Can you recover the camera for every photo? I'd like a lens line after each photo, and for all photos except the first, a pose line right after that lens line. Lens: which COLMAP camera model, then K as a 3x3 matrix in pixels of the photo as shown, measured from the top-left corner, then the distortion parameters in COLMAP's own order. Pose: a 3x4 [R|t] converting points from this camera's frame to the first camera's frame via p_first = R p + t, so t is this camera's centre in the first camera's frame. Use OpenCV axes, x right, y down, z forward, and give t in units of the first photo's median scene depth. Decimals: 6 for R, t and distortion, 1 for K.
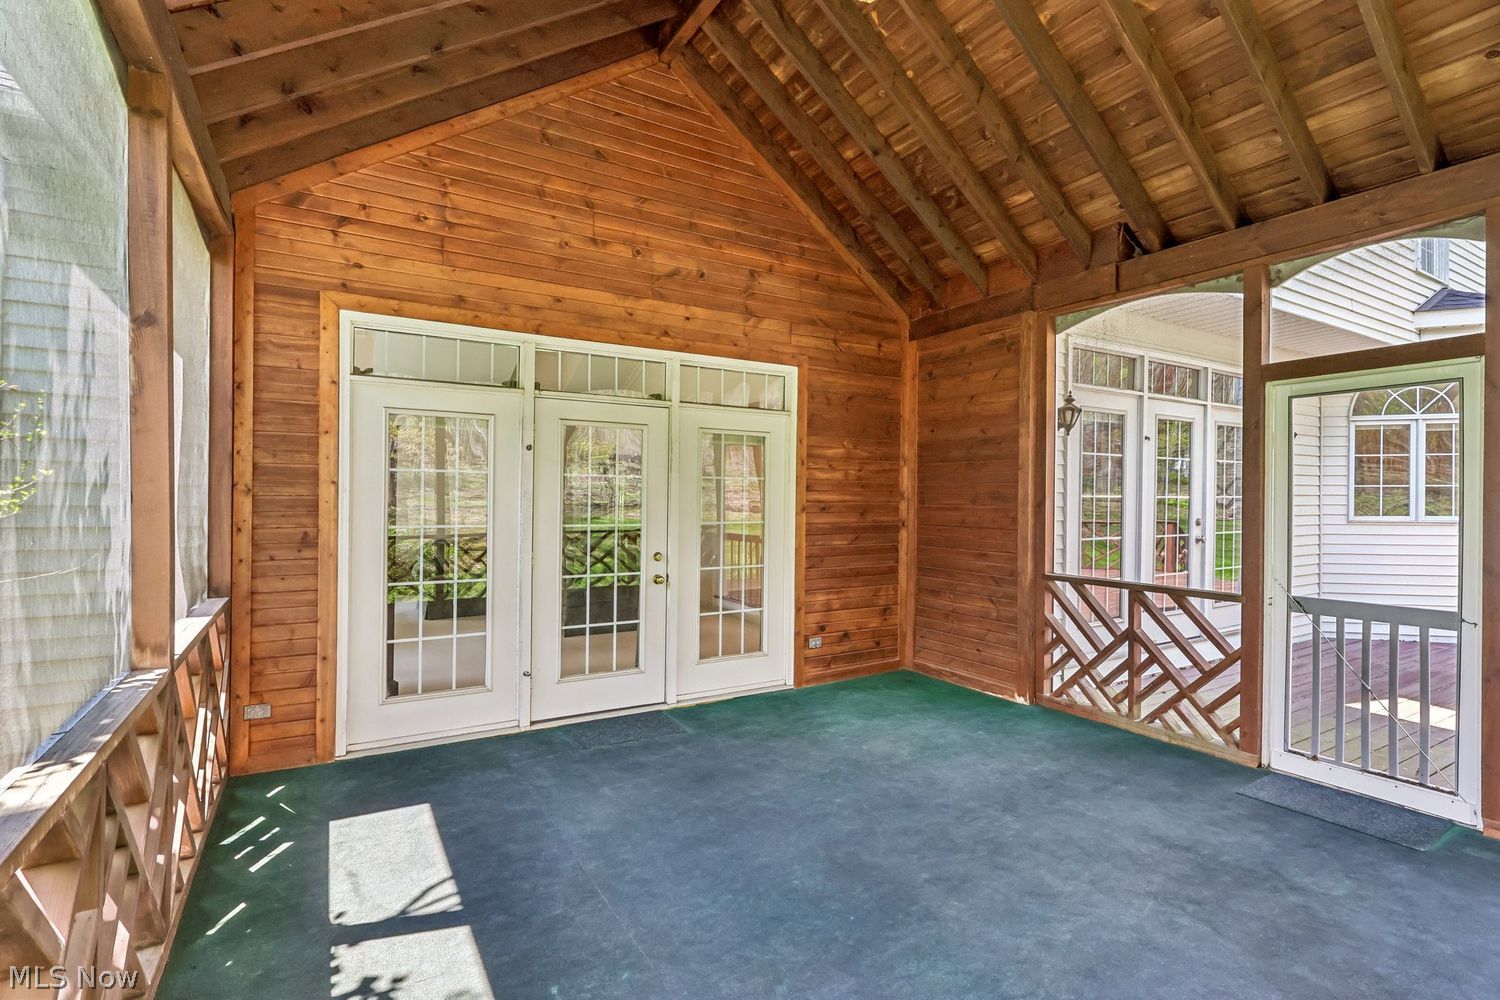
lens RADIAL K [[716.7, 0, 750.0], [0, 716.7, 500.0], [0, 0, 1]] dist [0.001980, 0.000700]
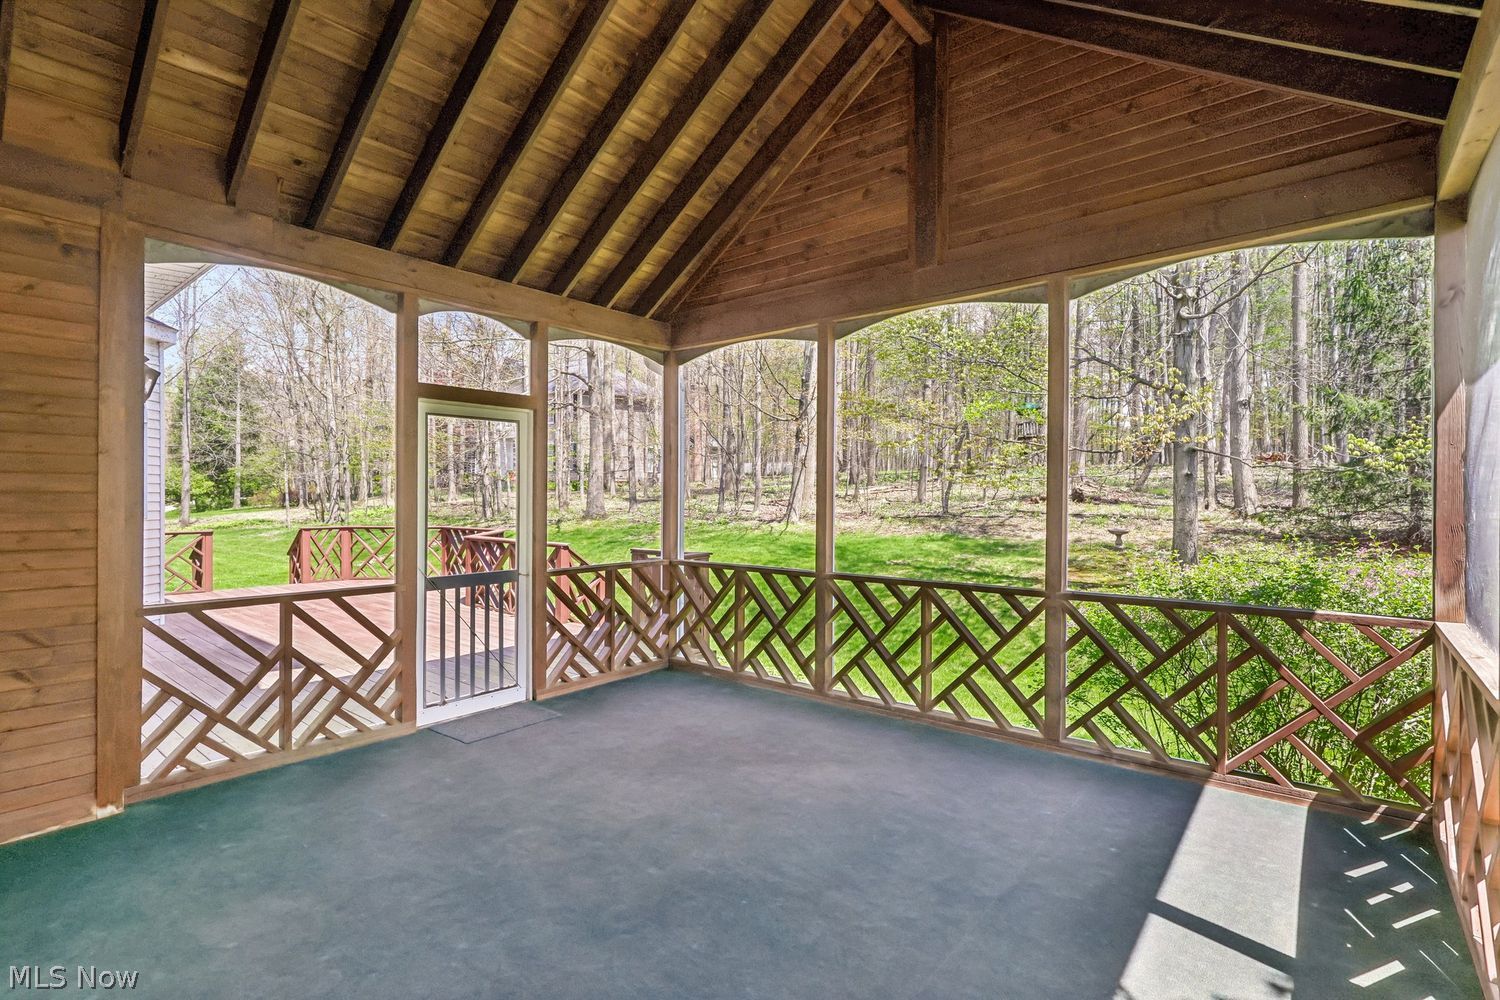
lens RADIAL K [[694.9, 0, 750.0], [0, 694.9, 500.0], [0, 0, 1]] dist [-0.000198, 0.000402]
pose [[-0.339393, -0.003573, 0.940638, -0.507856], [-0.000043, 0.999993, 0.003783, -0.002783], [-0.940645, 0.001243, -0.339391, 0.841475]]
